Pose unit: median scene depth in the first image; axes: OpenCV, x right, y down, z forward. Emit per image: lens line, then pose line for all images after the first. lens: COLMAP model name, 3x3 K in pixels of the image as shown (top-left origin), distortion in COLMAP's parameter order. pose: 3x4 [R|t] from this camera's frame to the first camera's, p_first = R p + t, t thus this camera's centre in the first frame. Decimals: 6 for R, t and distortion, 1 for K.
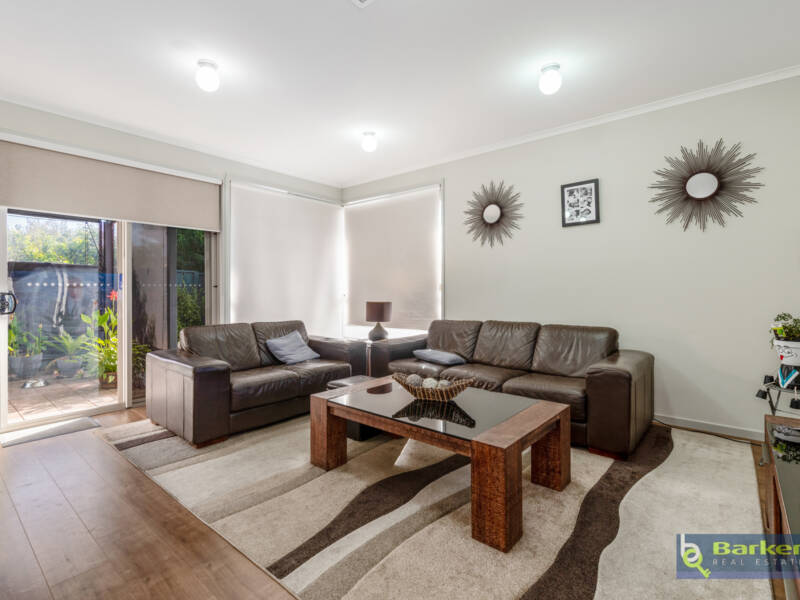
lens RADIAL K [[394.1, 0, 404.7], [0, 394.1, 297.1], [0, 0, 1]] dist [0.000574, -0.001859]
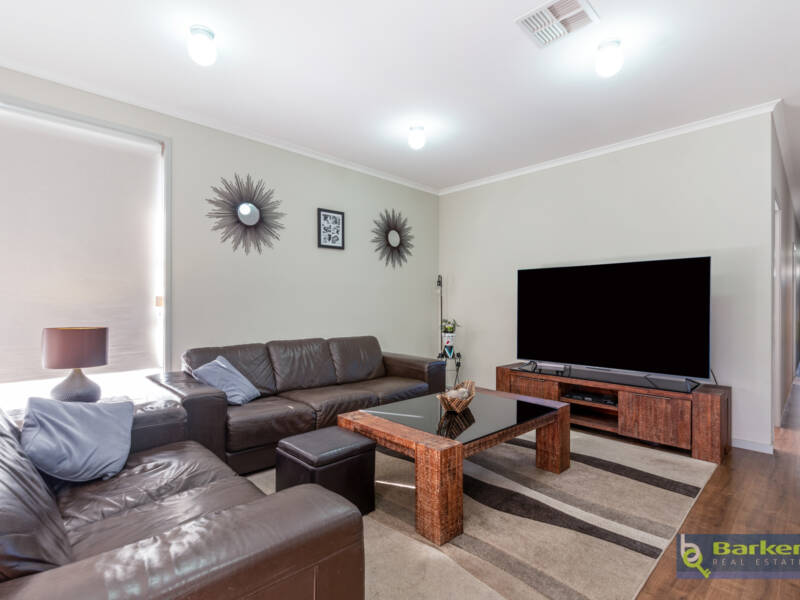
lens RADIAL K [[394.1, 0, 399.9], [0, 394.1, 308.7], [0, 0, 1]] dist [0.000574, -0.001859]
pose [[0.128158, -0.015338, 0.991635, -0.649896], [-0.000441, 0.999879, 0.015523, -0.027031], [-0.991754, -0.002426, 0.128136, 0.650969]]
